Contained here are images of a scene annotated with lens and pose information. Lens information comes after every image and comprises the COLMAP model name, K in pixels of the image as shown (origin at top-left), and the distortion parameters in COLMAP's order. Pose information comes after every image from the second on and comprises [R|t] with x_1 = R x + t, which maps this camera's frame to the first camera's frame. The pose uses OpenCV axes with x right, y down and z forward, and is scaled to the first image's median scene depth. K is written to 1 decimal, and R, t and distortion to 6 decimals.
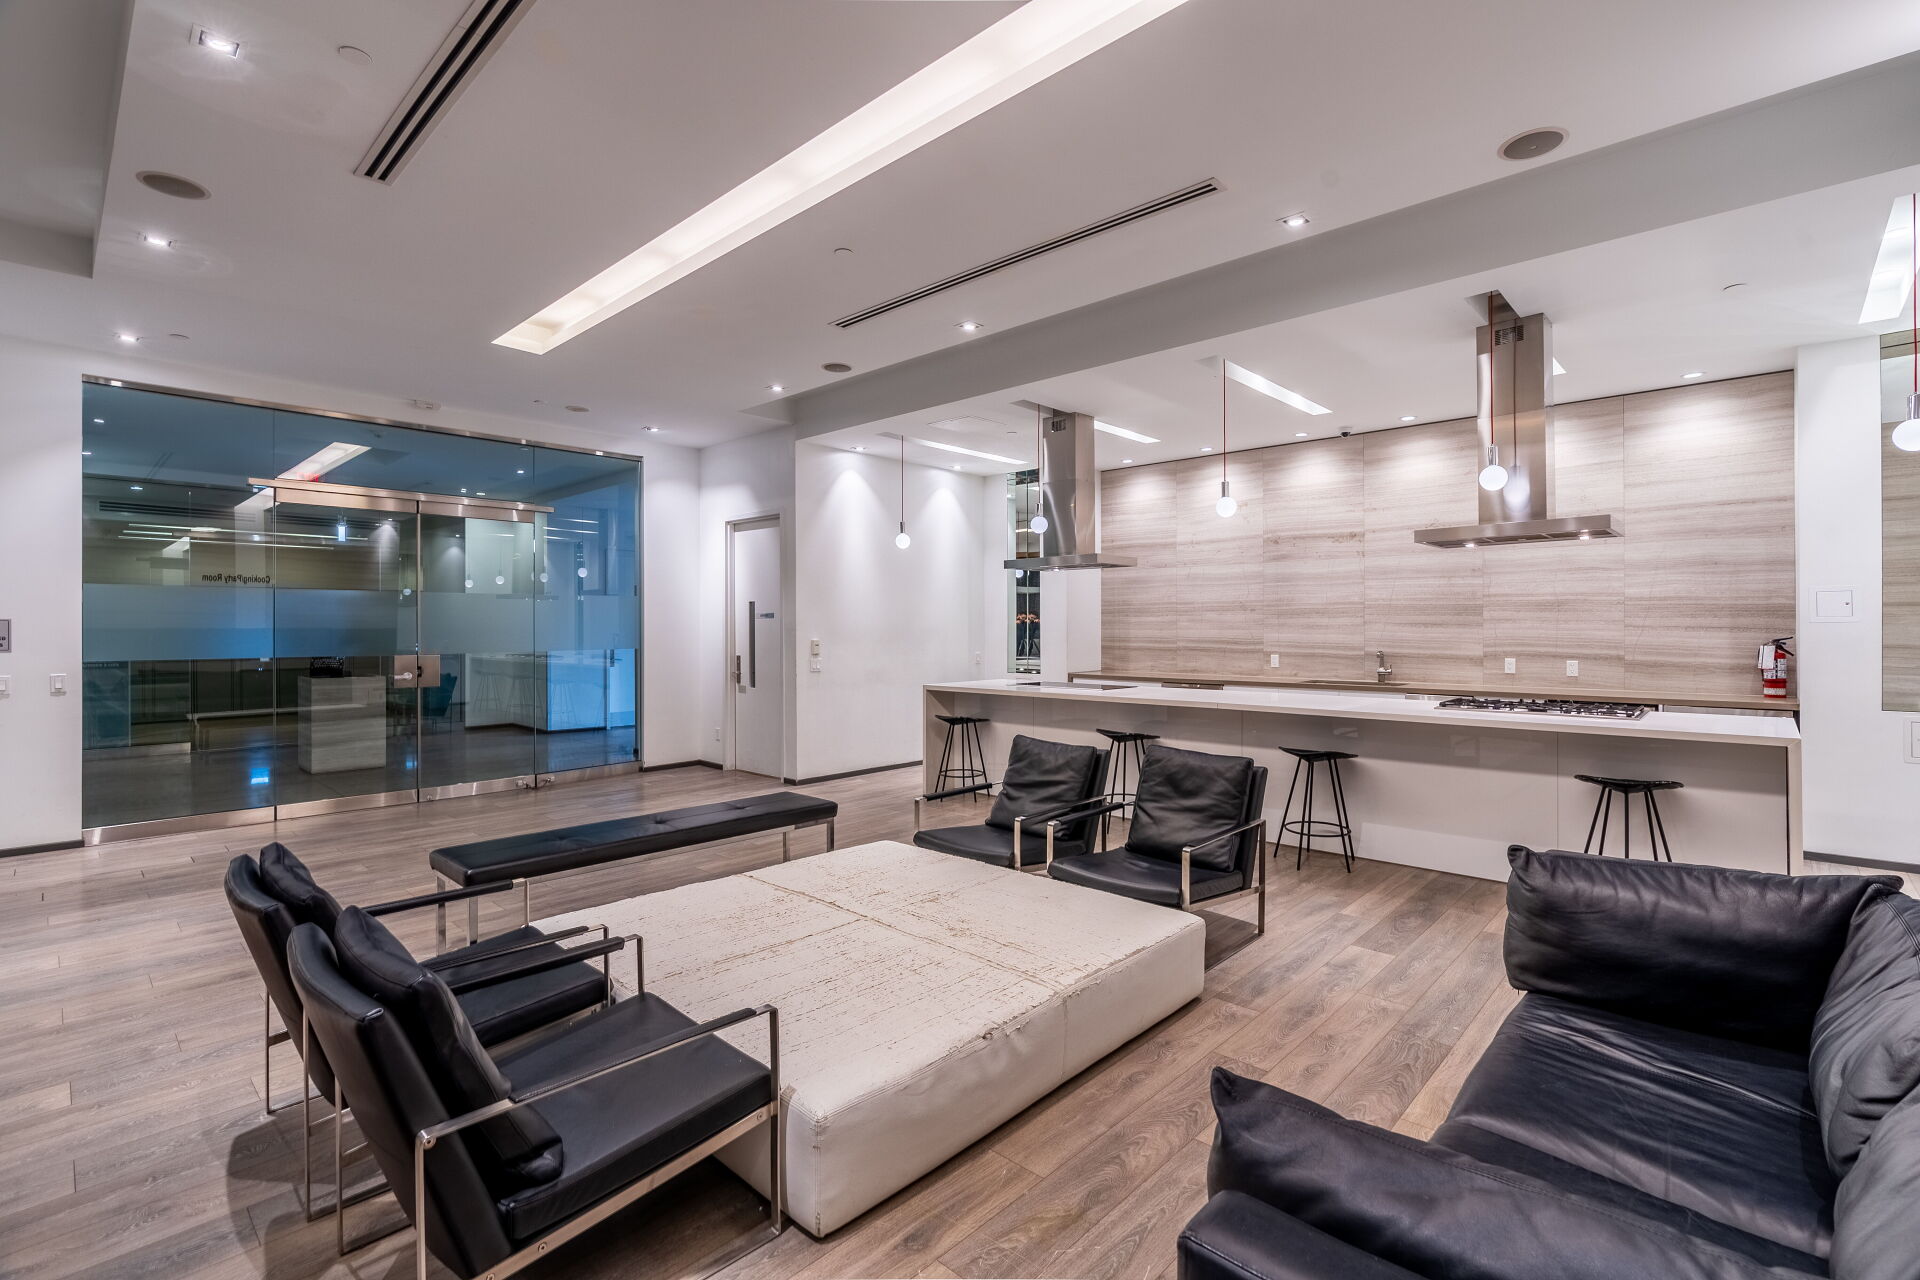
lens RADIAL K [[868.3, 0, 964.9], [0, 868.3, 635.5], [0, 0, 1]] dist [-0.008486, 0.002298]
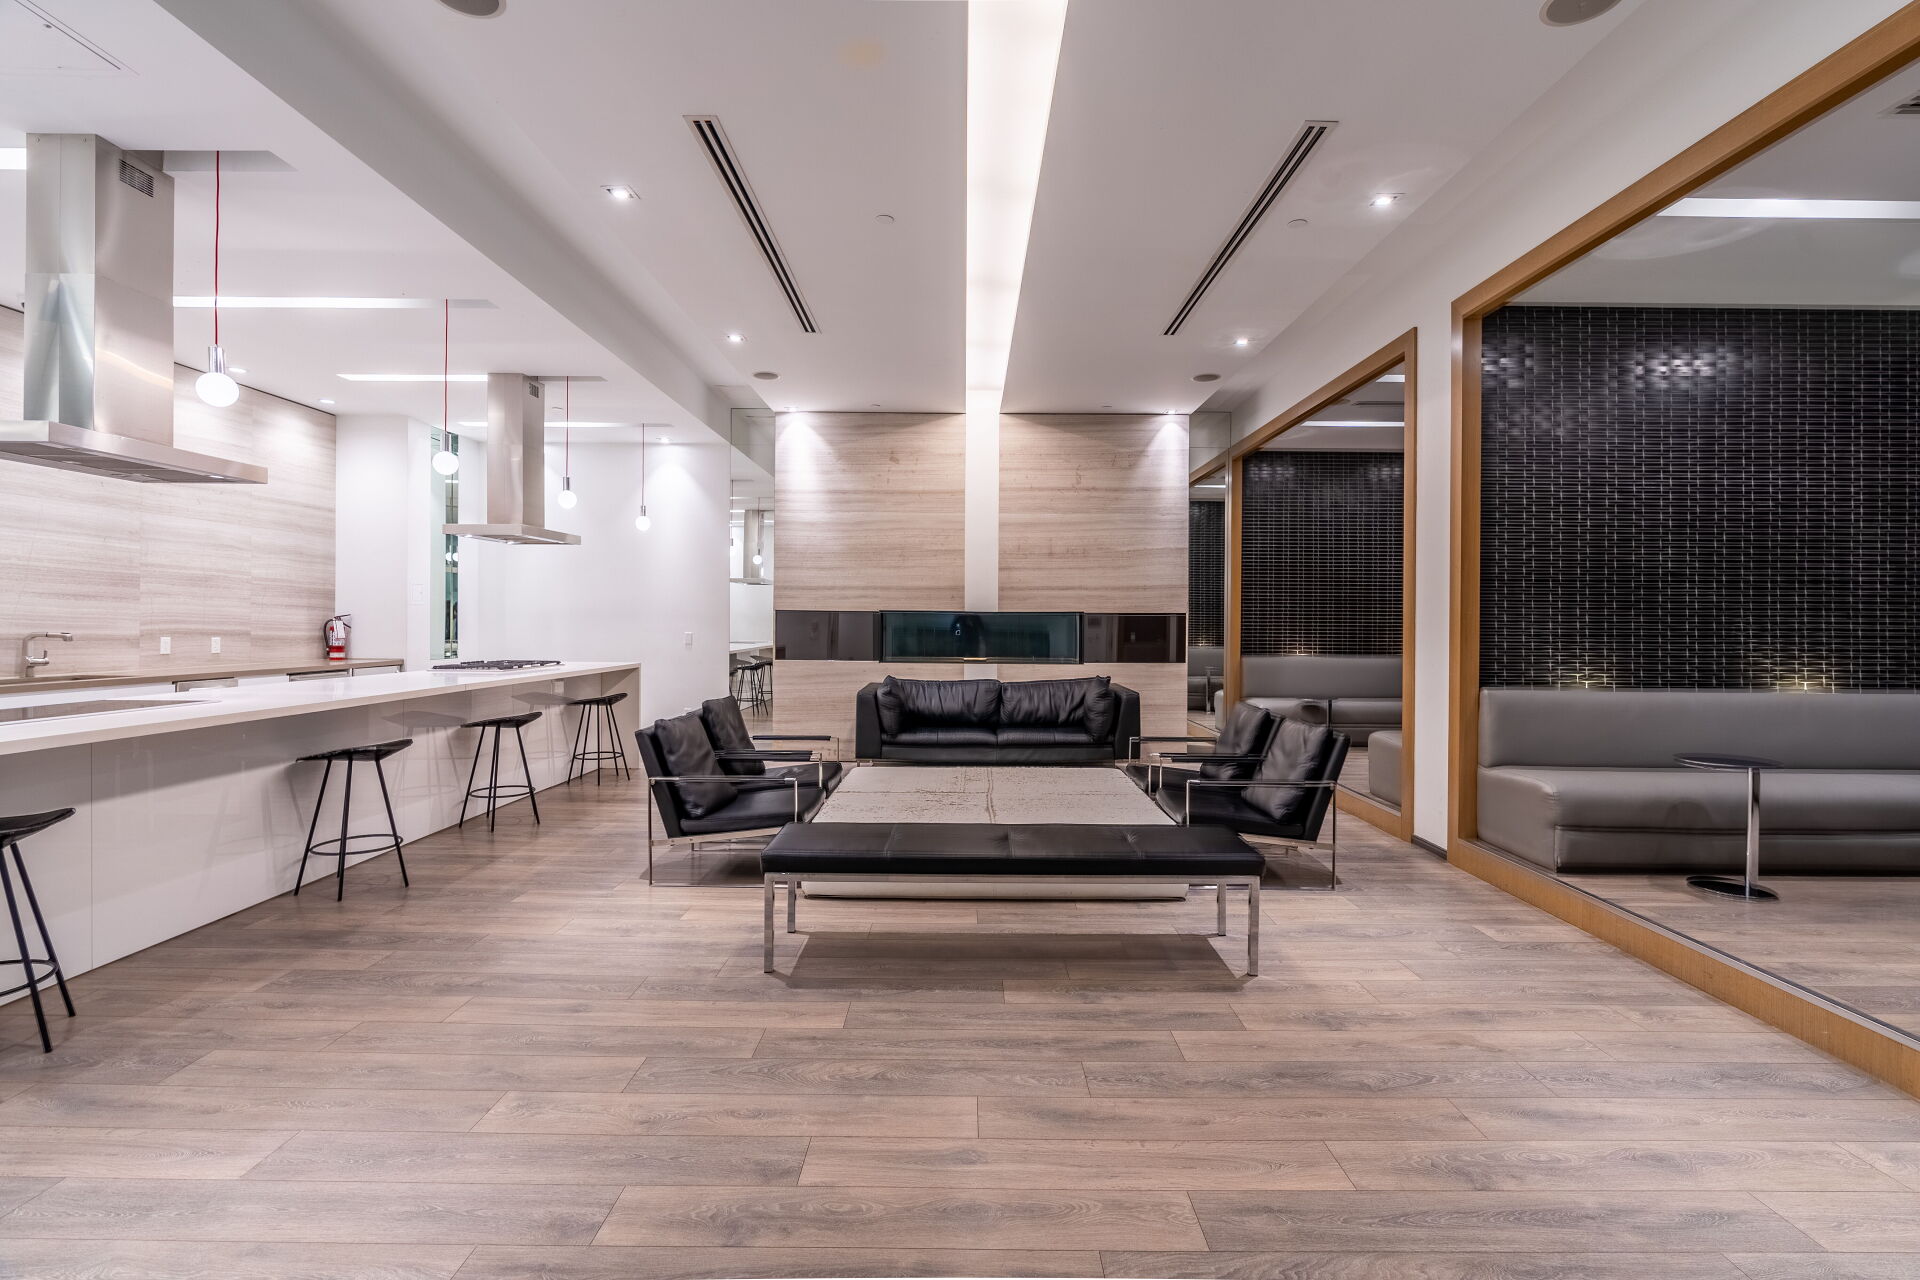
lens RADIAL K [[868.3, 0, 965.0], [0, 868.3, 628.5], [0, 0, 1]] dist [-0.008486, 0.002298]
pose [[-0.678306, -0.007610, 0.734741, -0.605263], [-0.000322, 0.999949, 0.010060, 0.008598], [-0.734780, 0.006587, -0.678274, 1.043146]]
